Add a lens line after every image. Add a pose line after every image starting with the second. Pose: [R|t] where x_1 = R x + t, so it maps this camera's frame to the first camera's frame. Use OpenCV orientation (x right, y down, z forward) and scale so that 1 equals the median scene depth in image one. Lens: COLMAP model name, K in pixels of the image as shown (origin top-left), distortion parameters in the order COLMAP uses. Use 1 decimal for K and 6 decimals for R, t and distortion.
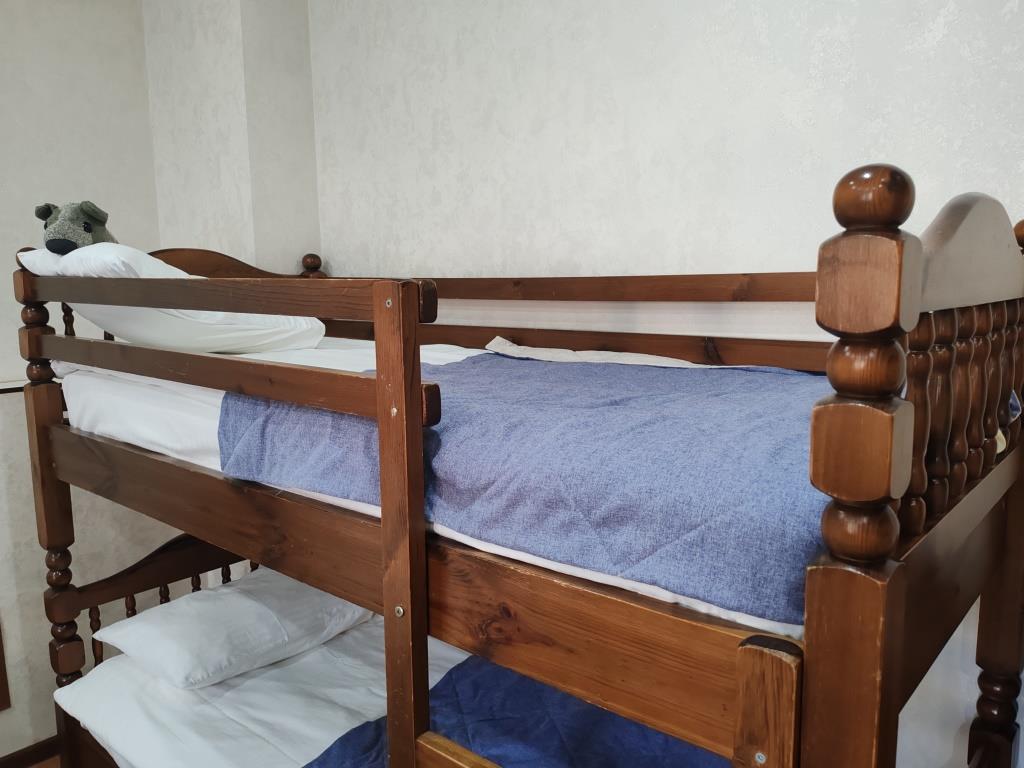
lens RADIAL K [[775.1, 0, 508.0], [0, 775.1, 384.0], [0, 0, 1]] dist [0.110834, -0.159742]
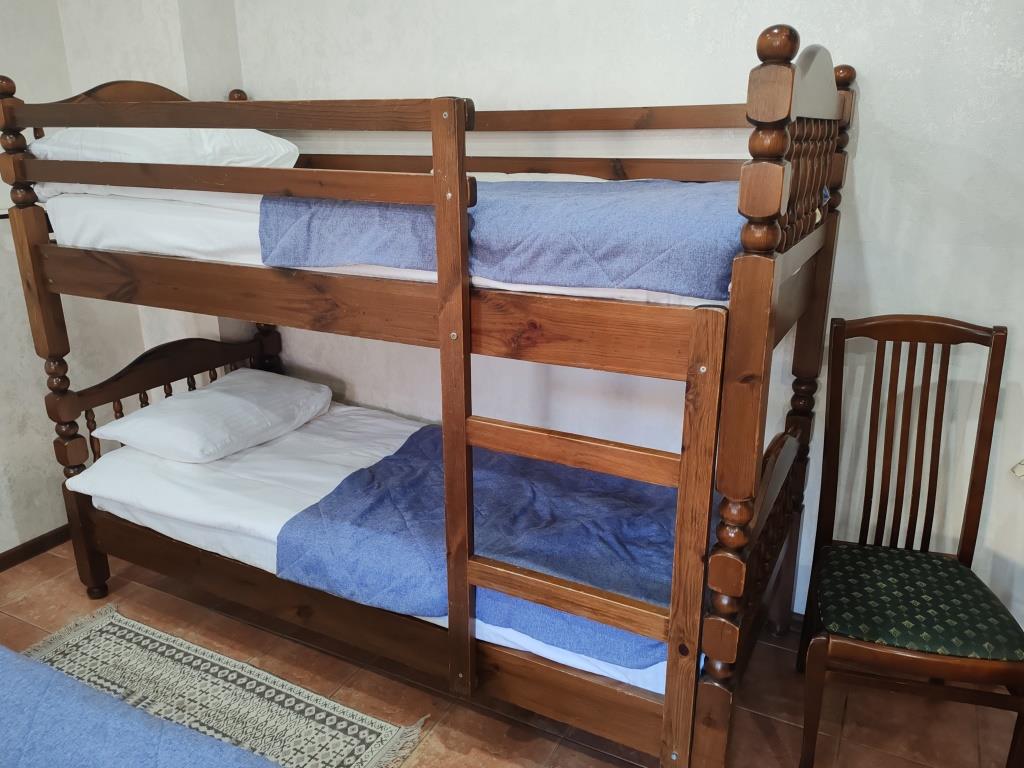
lens RADIAL K [[775.1, 0, 508.0], [0, 775.1, 384.0], [0, 0, 1]] dist [0.110834, -0.159742]
pose [[0.974633, -0.062076, 0.215029, -0.290299], [0.024060, 0.984259, 0.175088, 0.099855], [-0.222513, -0.165473, 0.960784, -0.366390]]
